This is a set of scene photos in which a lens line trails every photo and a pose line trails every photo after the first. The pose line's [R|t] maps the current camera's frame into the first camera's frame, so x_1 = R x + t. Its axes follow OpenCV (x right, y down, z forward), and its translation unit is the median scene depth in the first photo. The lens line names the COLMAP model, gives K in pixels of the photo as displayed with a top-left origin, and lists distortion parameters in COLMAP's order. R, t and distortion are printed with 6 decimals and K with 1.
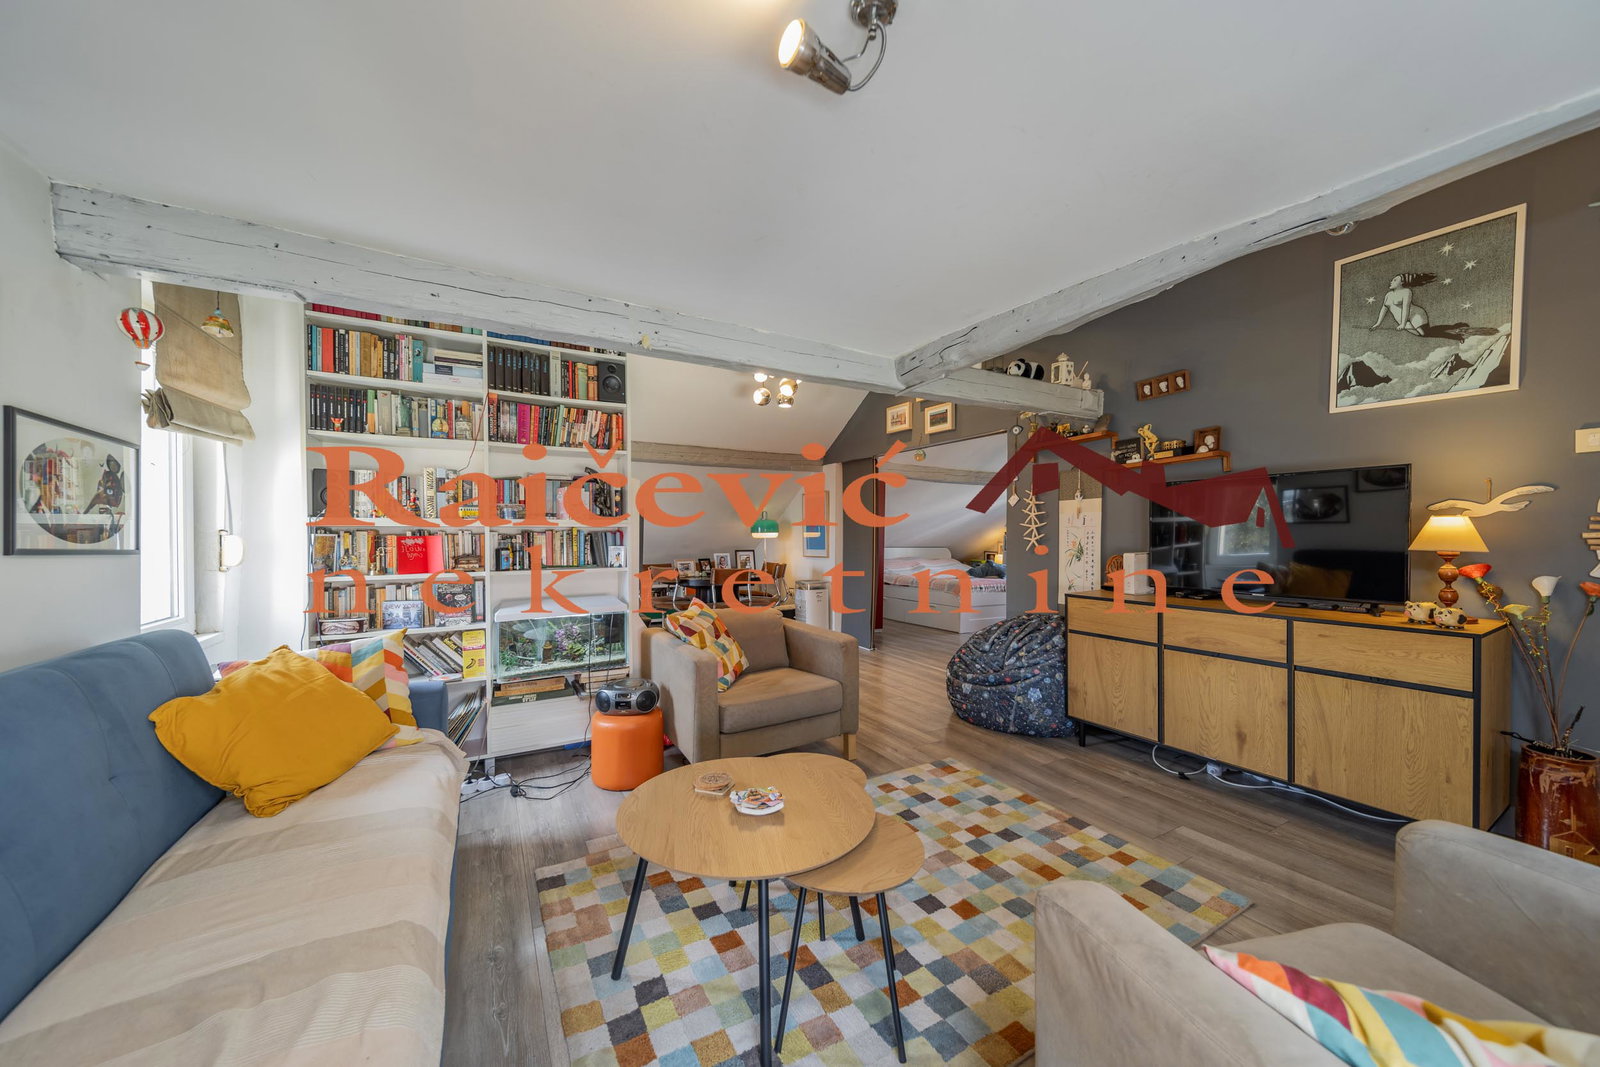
lens RADIAL K [[562.4, 0, 800.7], [0, 562.4, 545.0], [0, 0, 1]] dist [-0.000197, -0.000209]
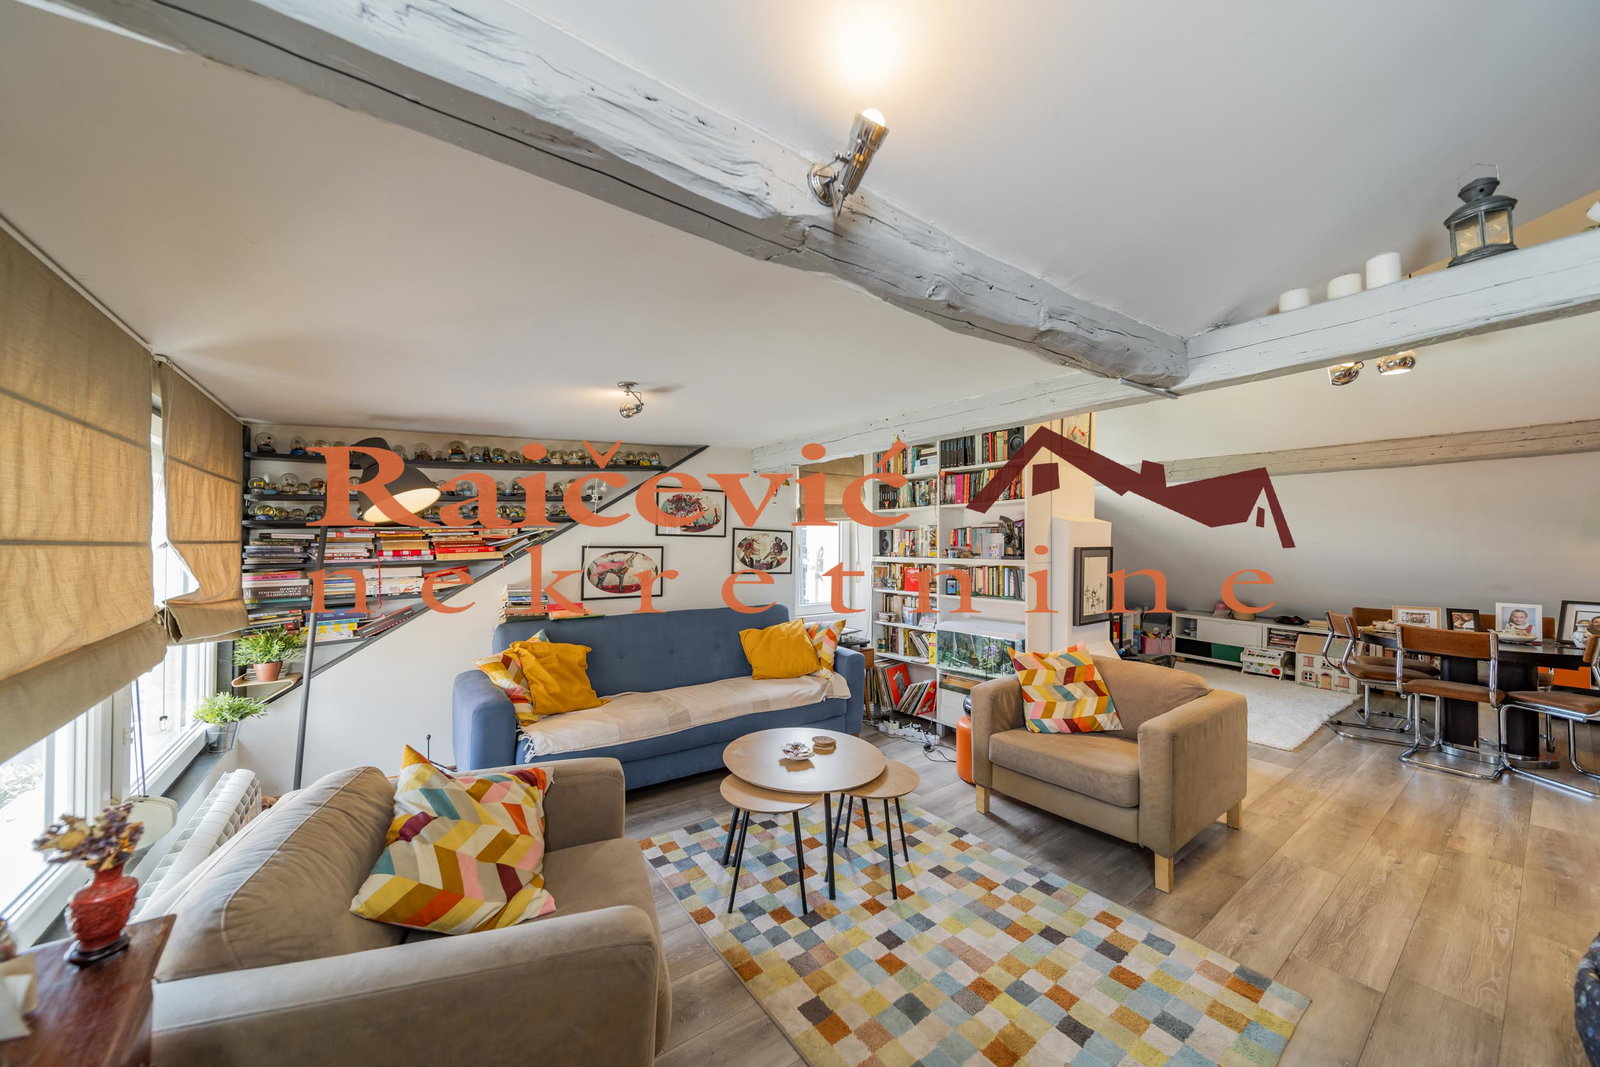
lens RADIAL K [[562.4, 0, 784.6], [0, 562.4, 542.7], [0, 0, 1]] dist [-0.000197, -0.000209]
pose [[0.099777, -0.003096, -0.995005, 0.907375], [-0.020551, 0.999775, -0.005172, -0.075228], [0.994798, 0.020965, 0.099691, 0.483147]]
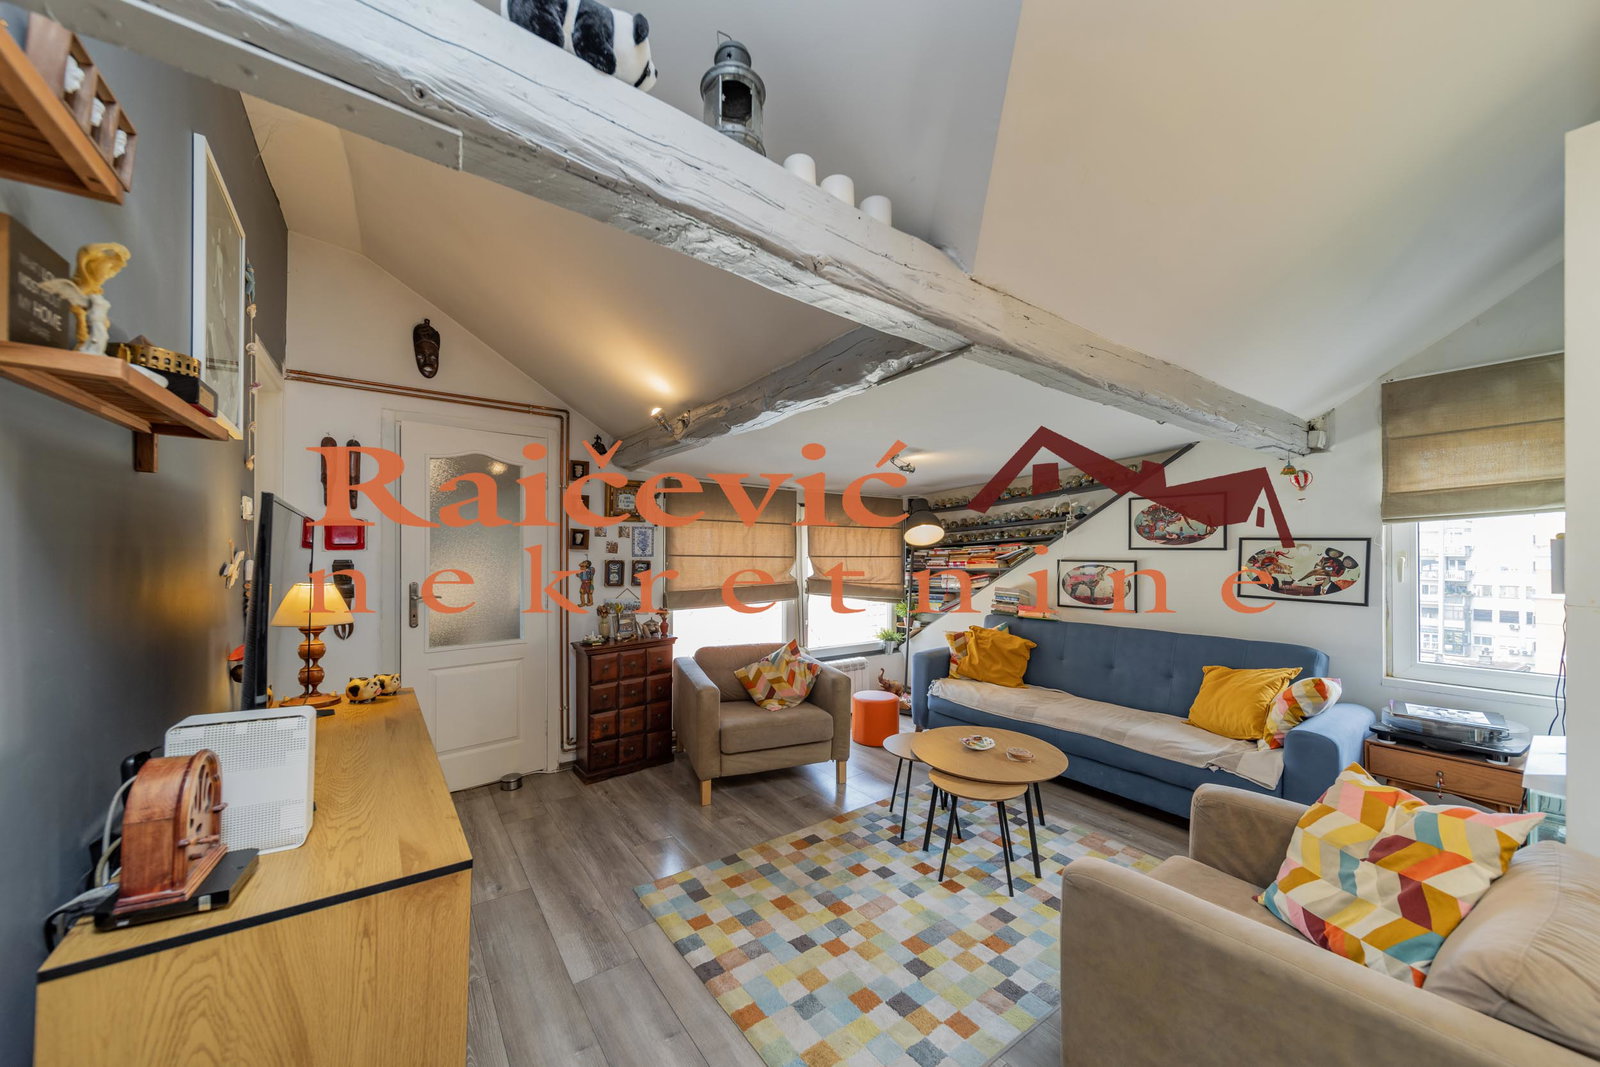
lens RADIAL K [[562.4, 0, 791.2], [0, 562.4, 556.5], [0, 0, 1]] dist [-0.000197, -0.000209]
pose [[-0.994859, -0.003787, -0.101197, 0.419090], [-0.005657, 0.999818, 0.018196, -0.098060], [0.101109, 0.018675, -0.994700, 1.635613]]
